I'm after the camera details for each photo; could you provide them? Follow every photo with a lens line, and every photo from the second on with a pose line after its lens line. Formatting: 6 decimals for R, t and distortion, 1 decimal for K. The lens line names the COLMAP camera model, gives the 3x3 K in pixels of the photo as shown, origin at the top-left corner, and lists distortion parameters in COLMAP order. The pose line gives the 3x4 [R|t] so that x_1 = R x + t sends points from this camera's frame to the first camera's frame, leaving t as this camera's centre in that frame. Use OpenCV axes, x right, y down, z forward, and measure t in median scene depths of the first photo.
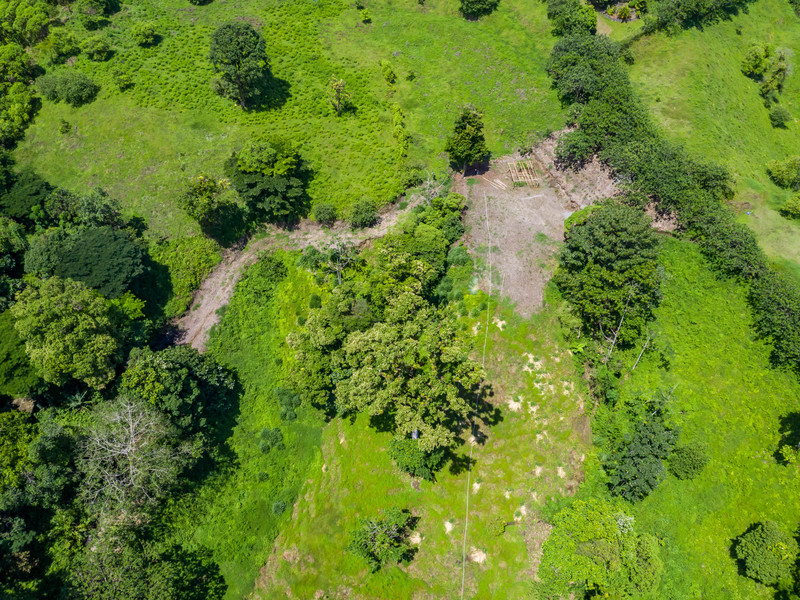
lens RADIAL K [[709.7, 0, 398.5], [0, 709.7, 300.4], [0, 0, 1]] dist [-0.013855, 0.010819]
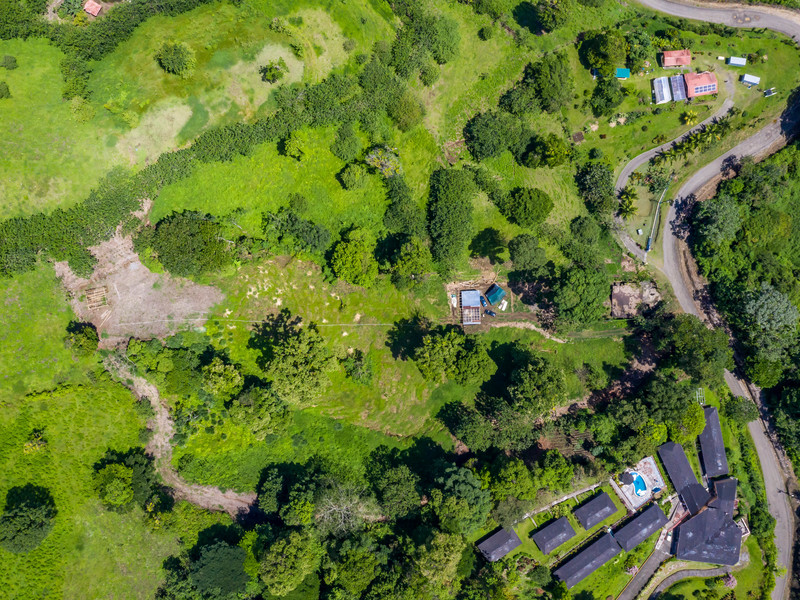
lens RADIAL K [[709.7, 0, 398.5], [0, 709.7, 300.4], [0, 0, 1]] dist [-0.013855, 0.010819]
pose [[-0.096731, -0.995306, 0.003142, 0.125002], [0.754630, -0.071282, 0.652267, -0.710374], [-0.648981, 0.065466, 0.757982, -0.468194]]
